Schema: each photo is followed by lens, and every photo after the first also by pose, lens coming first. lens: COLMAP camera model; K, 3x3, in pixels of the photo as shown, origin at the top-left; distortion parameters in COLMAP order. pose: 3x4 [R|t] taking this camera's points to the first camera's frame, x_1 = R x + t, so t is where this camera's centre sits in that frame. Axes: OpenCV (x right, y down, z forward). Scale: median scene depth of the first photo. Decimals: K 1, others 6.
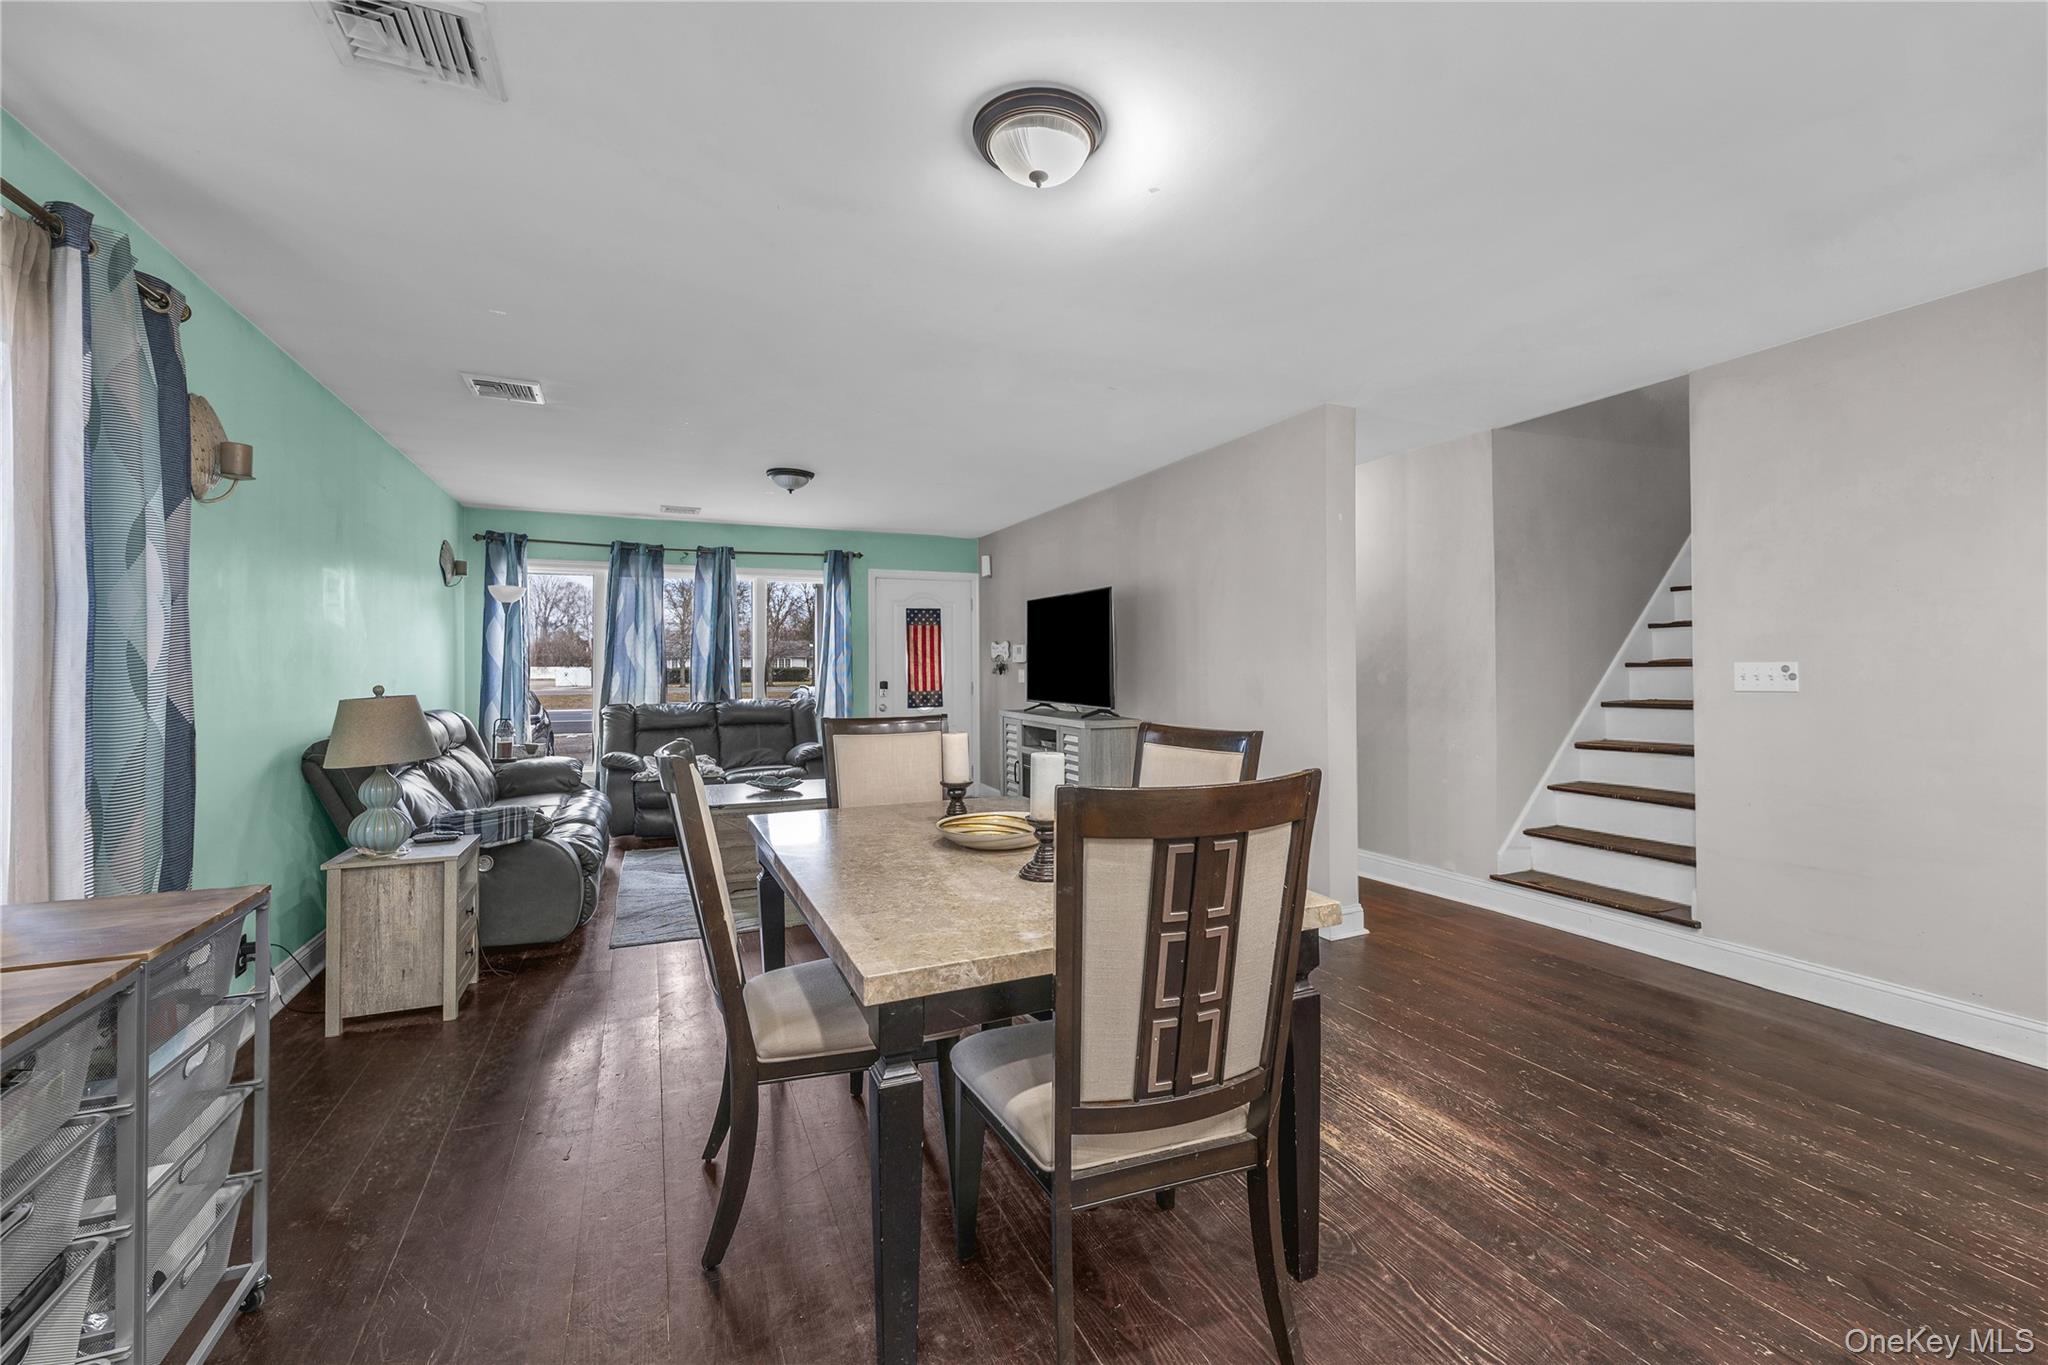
lens RADIAL K [[877.4, 0, 1013.3], [0, 877.4, 666.9], [0, 0, 1]] dist [-0.001914, -0.000299]
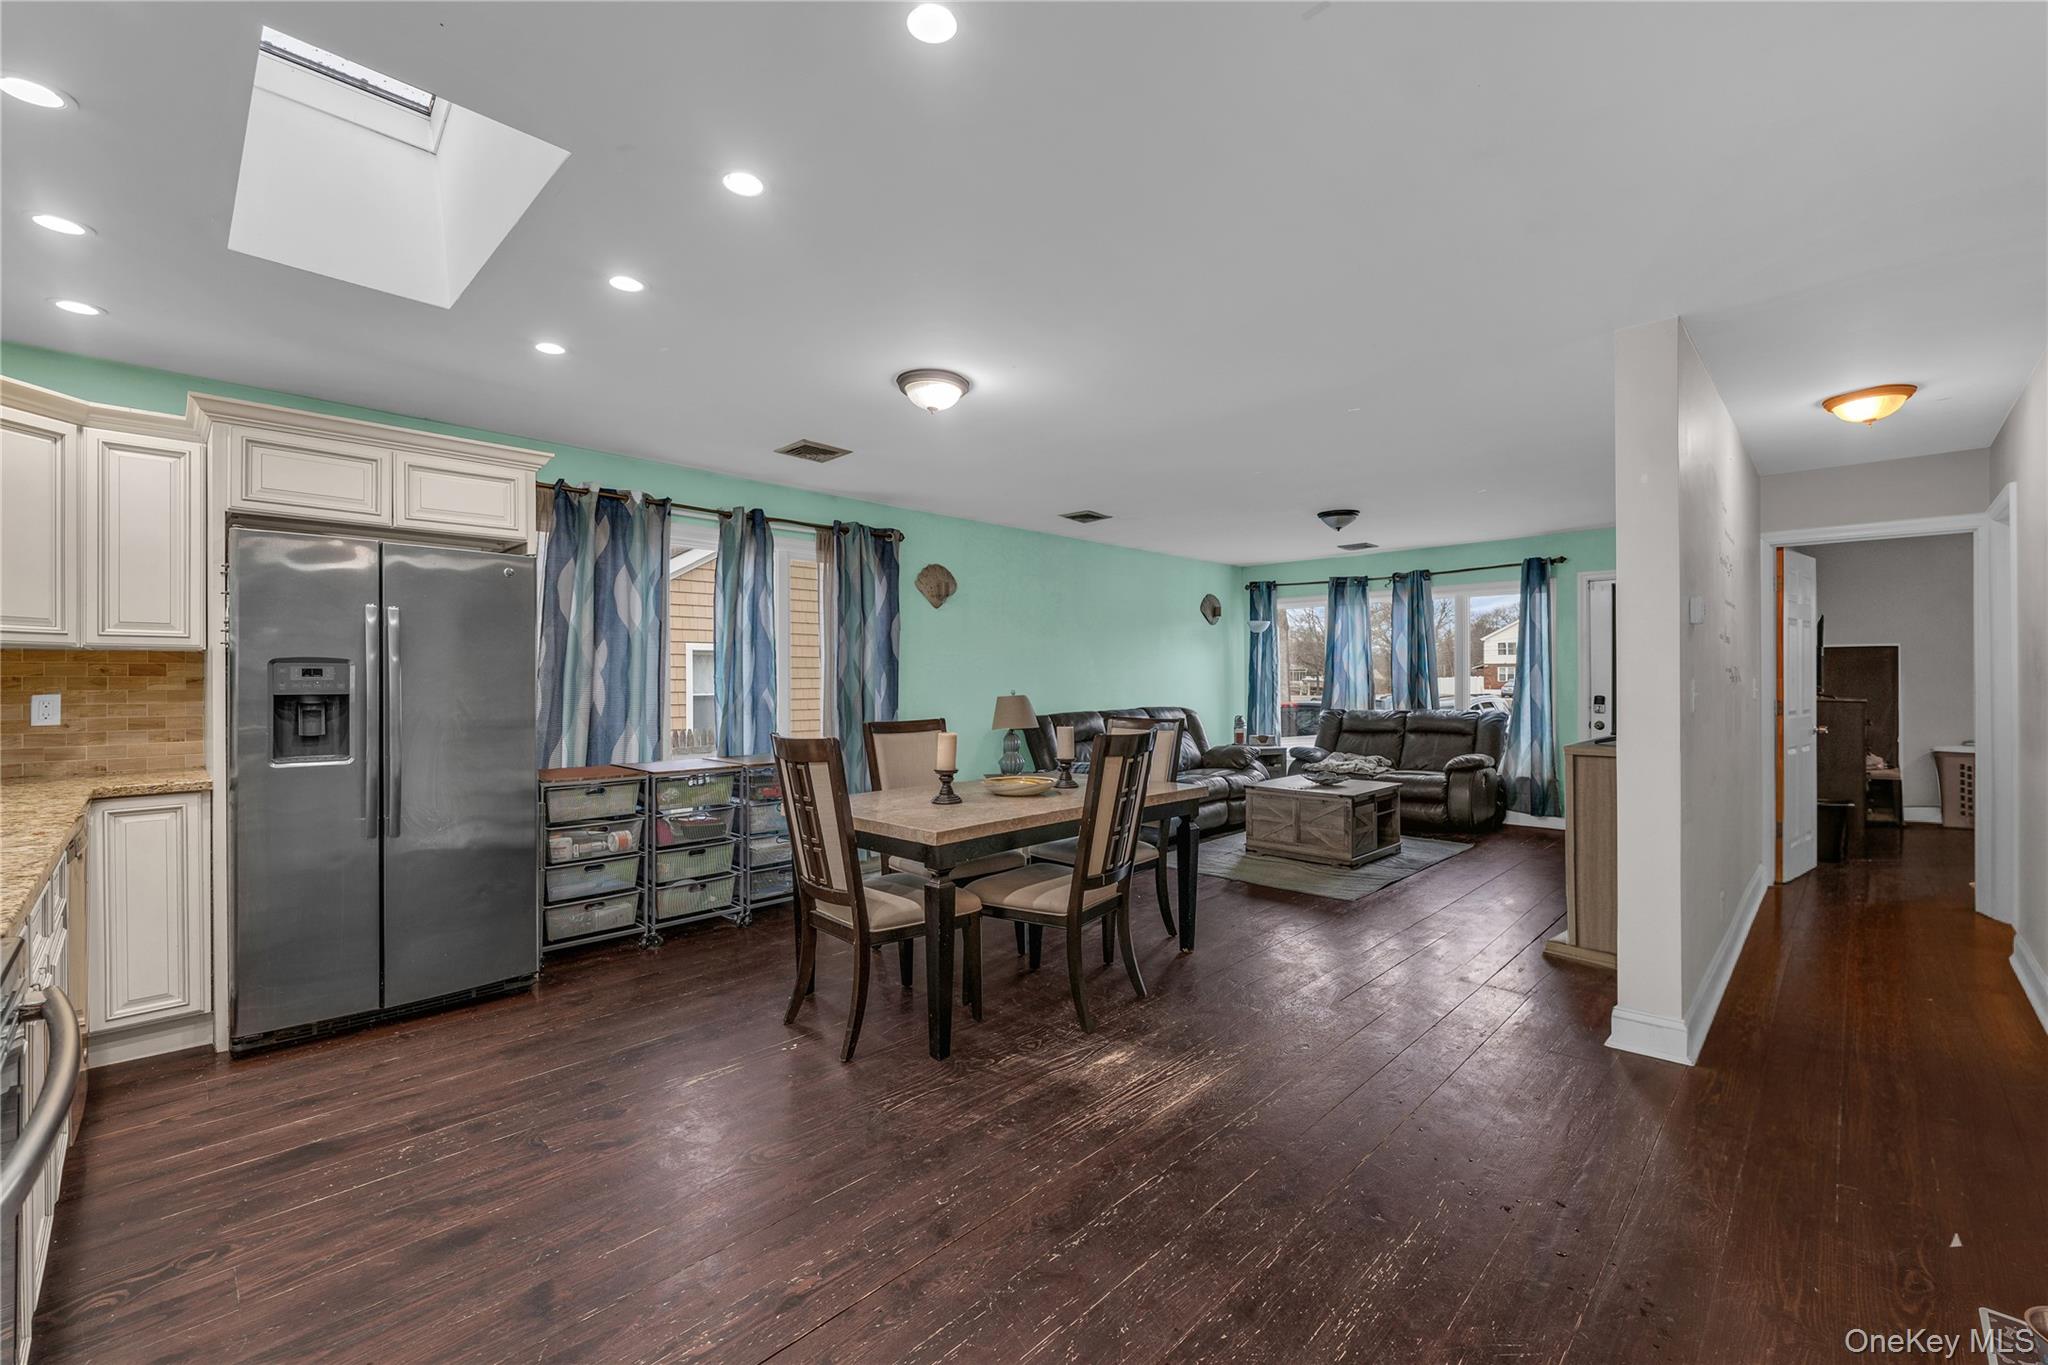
lens RADIAL K [[855.0, 0, 1028.7], [0, 855.0, 677.5], [0, 0, 1]] dist [0.001233, -0.000230]
pose [[0.376937, 0.000117, -0.926239, 0.496363], [0.001035, 0.999999, 0.000547, -0.003788], [0.926238, -0.001165, 0.376936, 0.148622]]
